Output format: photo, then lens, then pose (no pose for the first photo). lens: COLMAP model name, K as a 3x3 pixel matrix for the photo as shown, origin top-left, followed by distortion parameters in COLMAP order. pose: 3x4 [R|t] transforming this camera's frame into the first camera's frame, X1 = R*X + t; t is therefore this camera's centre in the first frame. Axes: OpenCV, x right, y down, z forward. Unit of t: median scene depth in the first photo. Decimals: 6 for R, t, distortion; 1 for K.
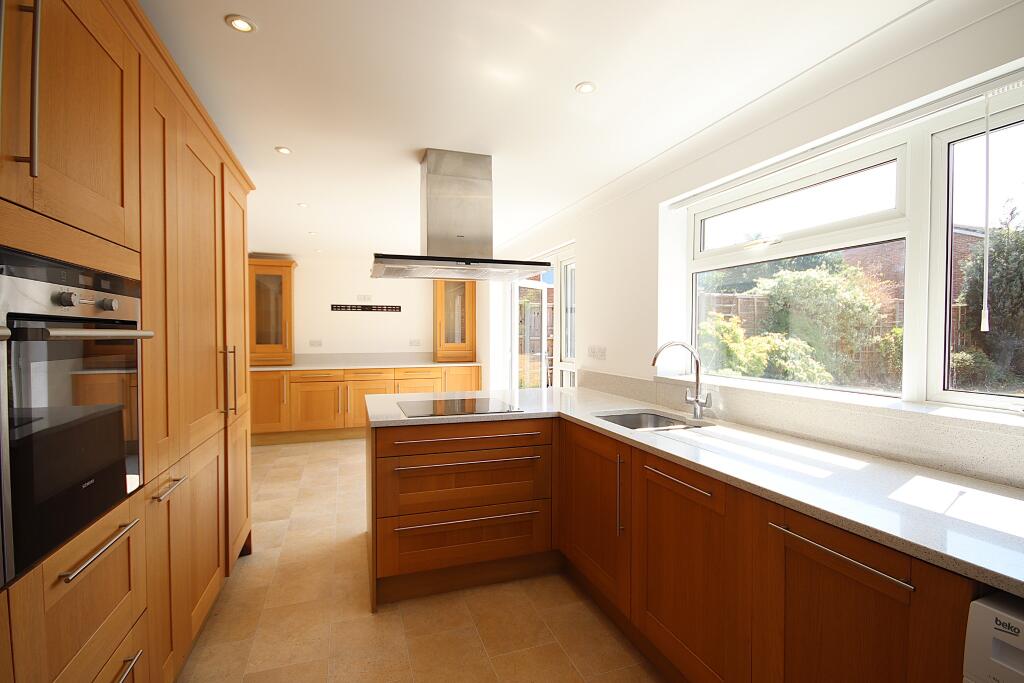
lens RADIAL K [[469.9, 0, 512.0], [0, 469.9, 341.5], [0, 0, 1]] dist [-0.001557, -0.000151]
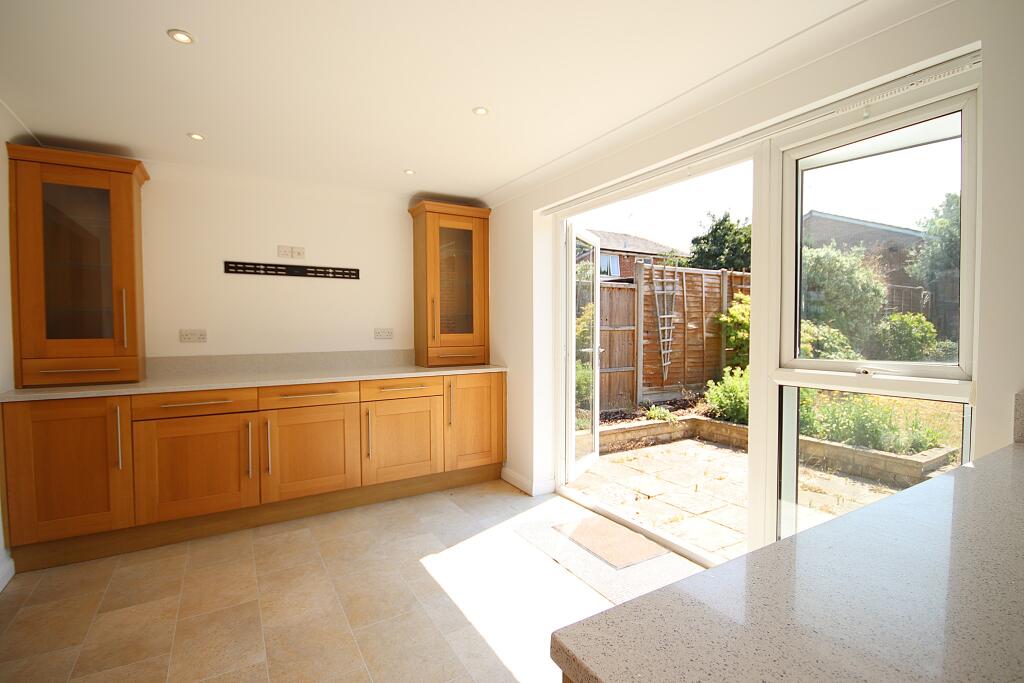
lens RADIAL K [[477.2, 0, 511.3], [0, 477.2, 344.2], [0, 0, 1]] dist [0.004552, -0.000195]
pose [[0.981877, -0.015391, 0.188893, -0.176493], [0.012815, 0.999808, 0.014851, 0.009328], [-0.189086, -0.012162, 0.981885, 0.424001]]
